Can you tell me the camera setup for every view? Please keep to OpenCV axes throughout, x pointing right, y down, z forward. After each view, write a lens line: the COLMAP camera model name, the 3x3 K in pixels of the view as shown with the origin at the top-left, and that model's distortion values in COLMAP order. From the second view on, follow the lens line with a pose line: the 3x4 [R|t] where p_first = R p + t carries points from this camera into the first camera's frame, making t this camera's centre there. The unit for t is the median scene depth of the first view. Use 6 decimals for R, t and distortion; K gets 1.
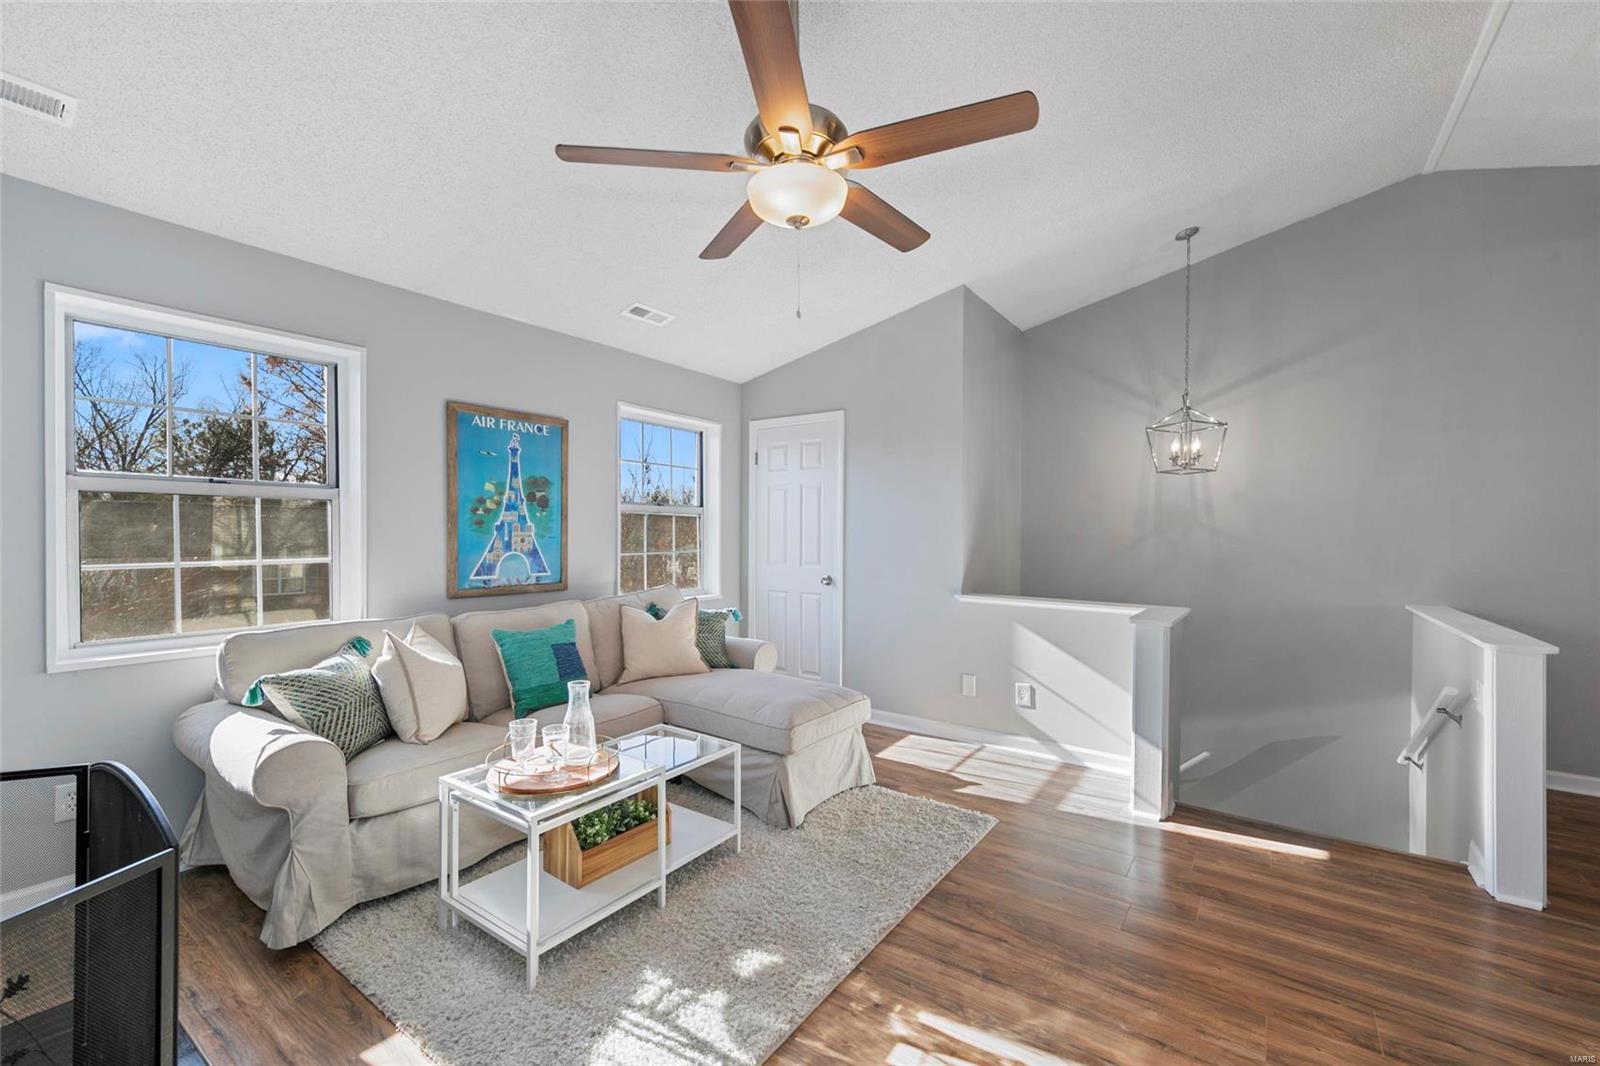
lens RADIAL K [[669.5, 0, 808.6], [0, 669.5, 538.0], [0, 0, 1]] dist [0.000050, -0.000049]
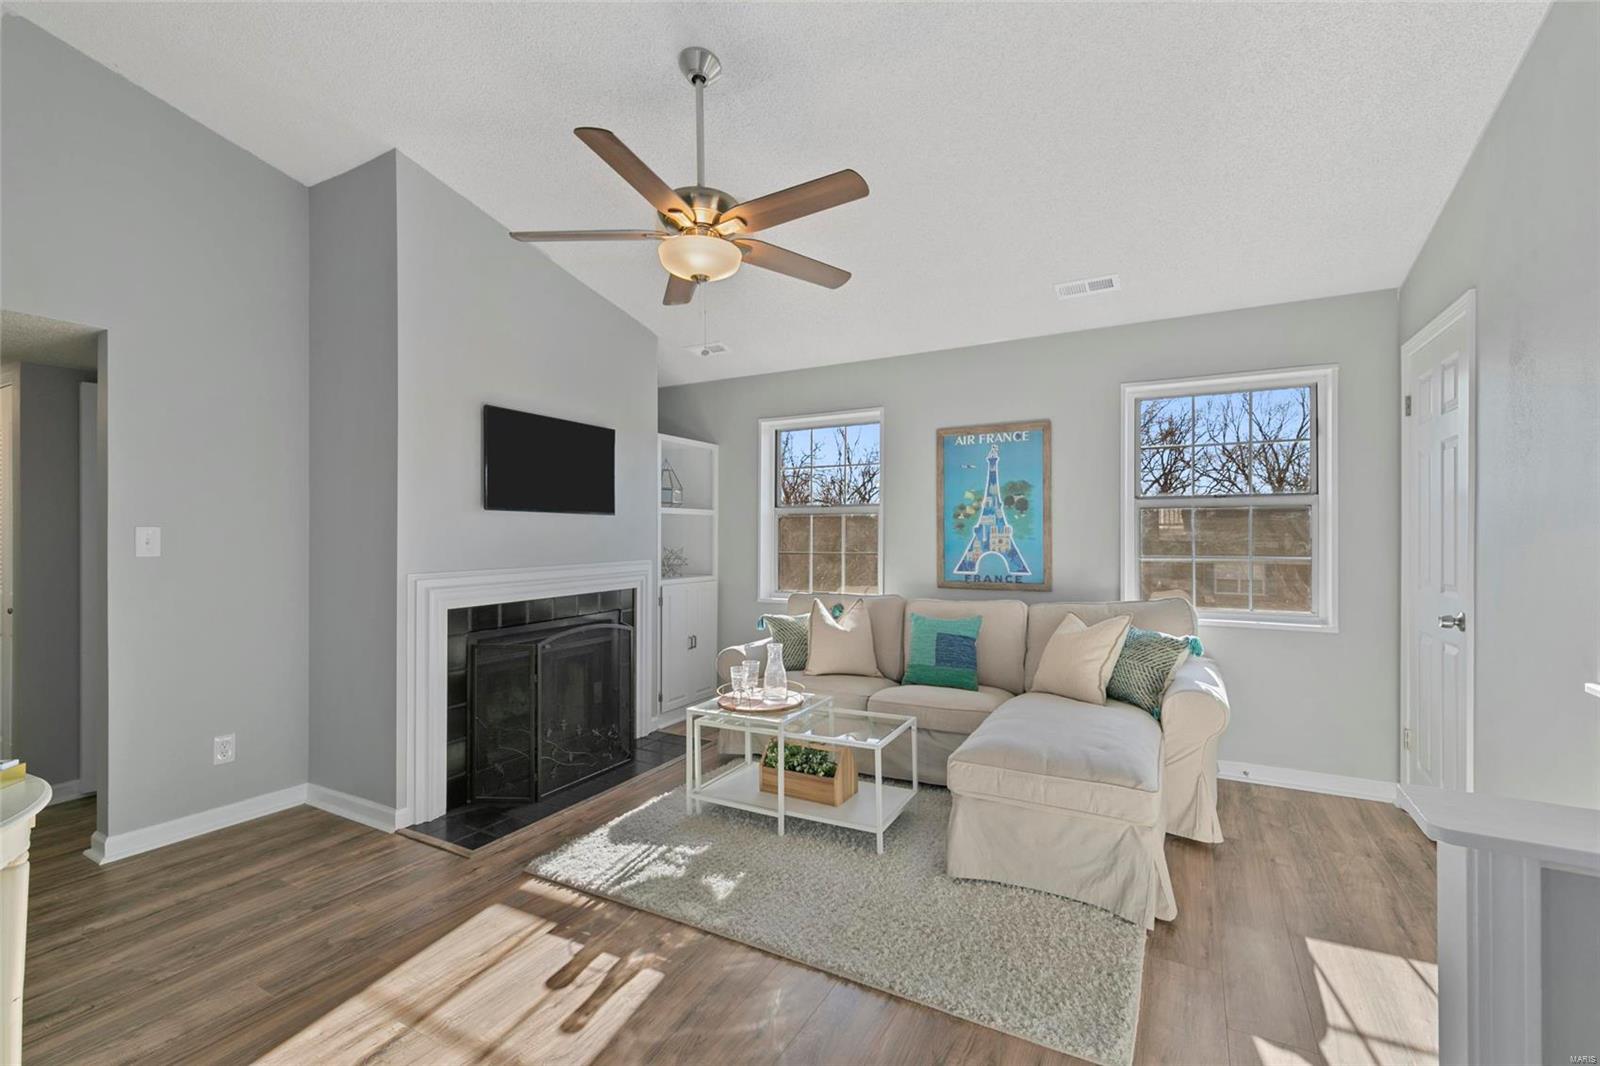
lens RADIAL K [[689.2, 0, 800.0], [0, 689.2, 533.0], [0, 0, 1]] dist [0.000027, 0.000030]
pose [[0.106144, -0.006320, -0.994331, 0.679737], [-0.001871, 0.999977, -0.006555, -0.002051], [0.994349, 0.002556, 0.106130, 0.575439]]
